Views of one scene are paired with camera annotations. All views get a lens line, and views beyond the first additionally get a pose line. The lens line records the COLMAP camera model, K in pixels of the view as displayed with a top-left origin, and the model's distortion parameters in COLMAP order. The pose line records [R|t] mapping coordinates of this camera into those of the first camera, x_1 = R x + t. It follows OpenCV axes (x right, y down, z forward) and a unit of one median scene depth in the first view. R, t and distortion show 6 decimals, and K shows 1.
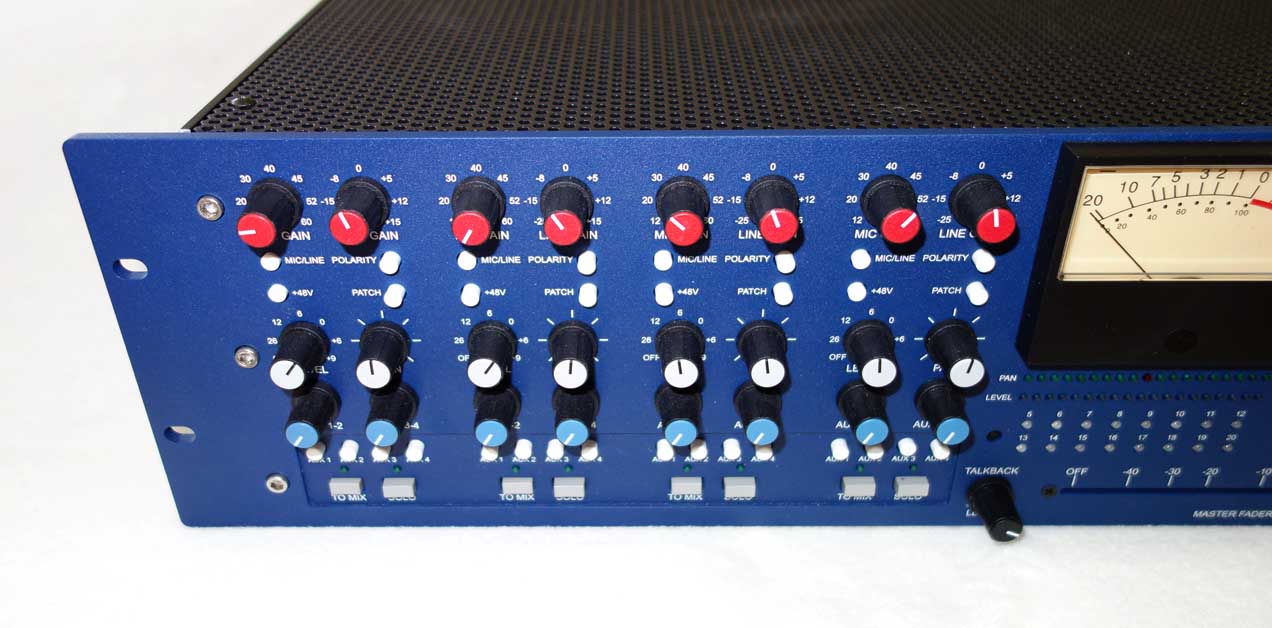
lens RADIAL K [[970.6, 0, 636.1], [0, 970.6, 326.7], [0, 0, 1]] dist [0.010266, 0.011150]
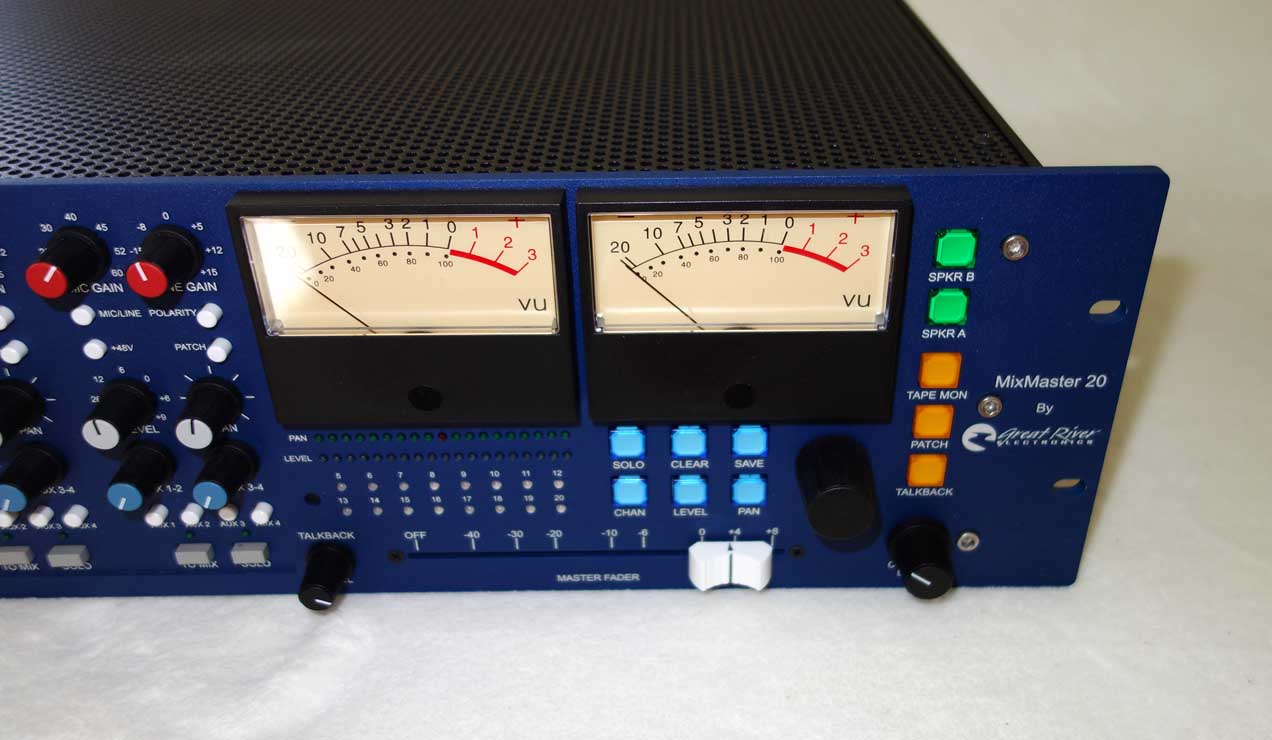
lens RADIAL K [[1024.8, 0, 637.7], [0, 1024.8, 365.8], [0, 0, 1]] dist [-0.002399, 0.019946]
pose [[0.999899, -0.009096, 0.010901, 0.340963], [0.009230, 0.999881, -0.012375, -0.001176], [-0.010787, 0.012474, 0.999864, -0.001398]]
